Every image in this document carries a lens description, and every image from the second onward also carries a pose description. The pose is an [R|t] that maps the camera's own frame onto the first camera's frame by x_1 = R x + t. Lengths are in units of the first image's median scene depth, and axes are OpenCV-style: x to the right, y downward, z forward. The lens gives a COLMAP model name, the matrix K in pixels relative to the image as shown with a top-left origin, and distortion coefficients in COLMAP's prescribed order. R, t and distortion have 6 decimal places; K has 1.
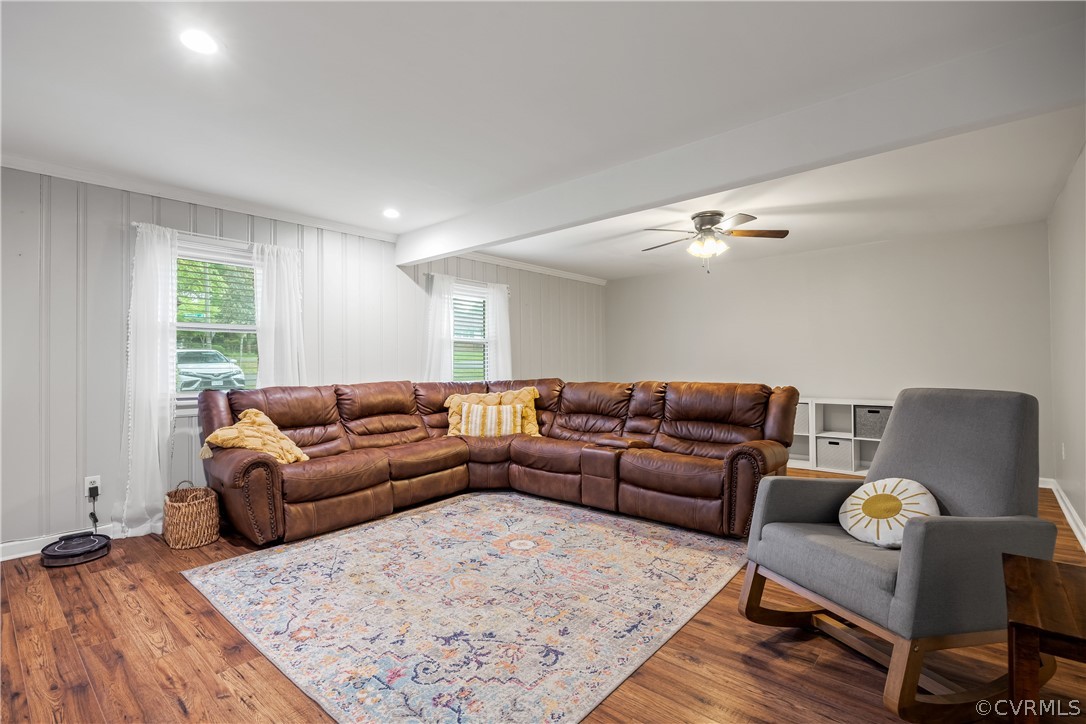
lens RADIAL K [[498.3, 0, 545.2], [0, 498.3, 359.7], [0, 0, 1]] dist [-0.004863, -0.000381]
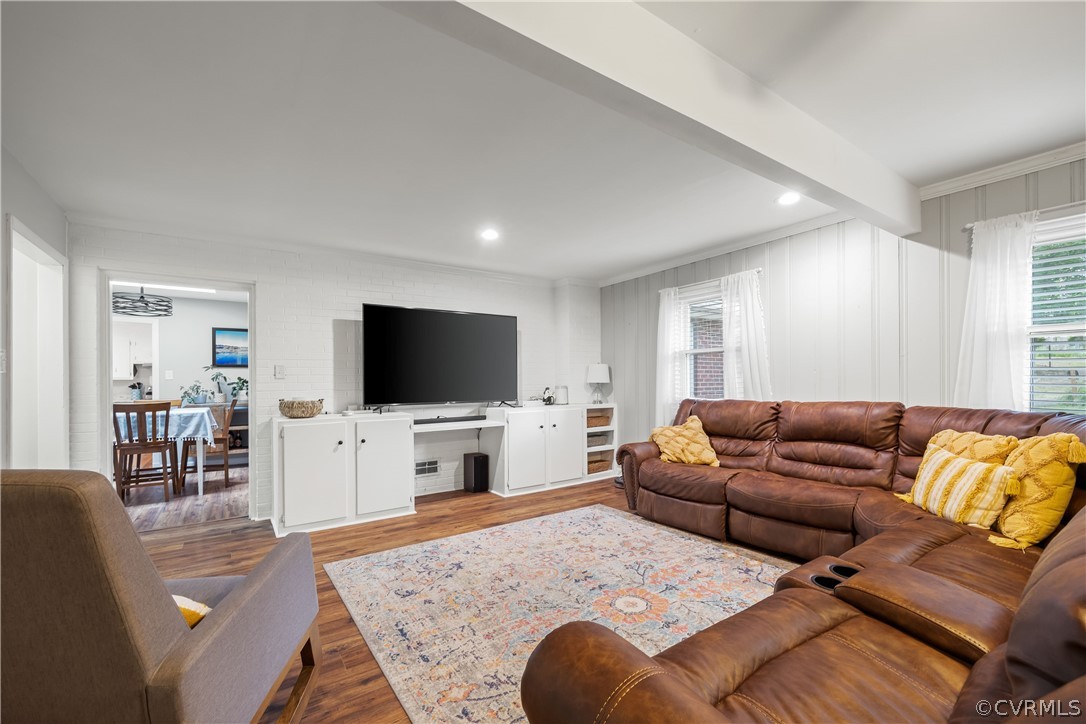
lens RADIAL K [[455.2, 0, 539.9], [0, 455.2, 383.2], [0, 0, 1]] dist [-0.001115, -0.000148]
pose [[-0.261220, 0.014003, -0.965178, 0.874260], [0.028144, 0.999580, 0.006885, -0.003547], [0.964869, -0.025365, -0.261505, 1.302425]]
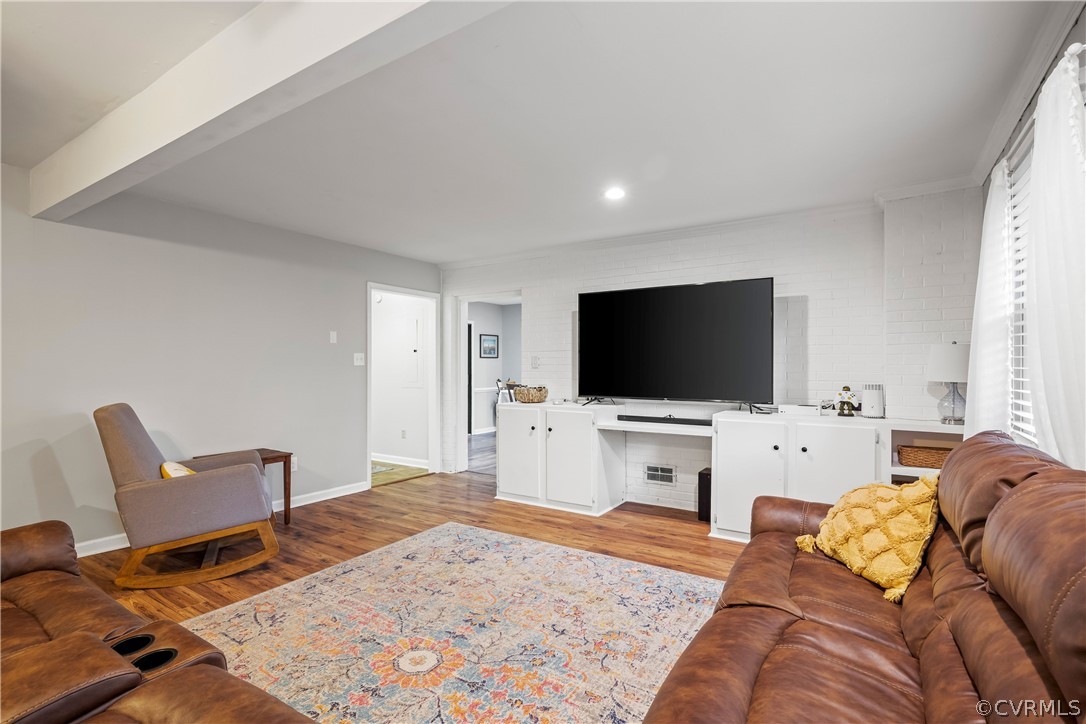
lens RADIAL K [[518.3, 0, 531.7], [0, 518.3, 364.7], [0, 0, 1]] dist [-0.009675, 0.000016]
pose [[-0.993428, 0.007667, -0.114204, -0.148439], [0.009701, 0.999804, -0.017265, -0.011043], [0.114049, -0.018260, -0.993307, 2.094488]]
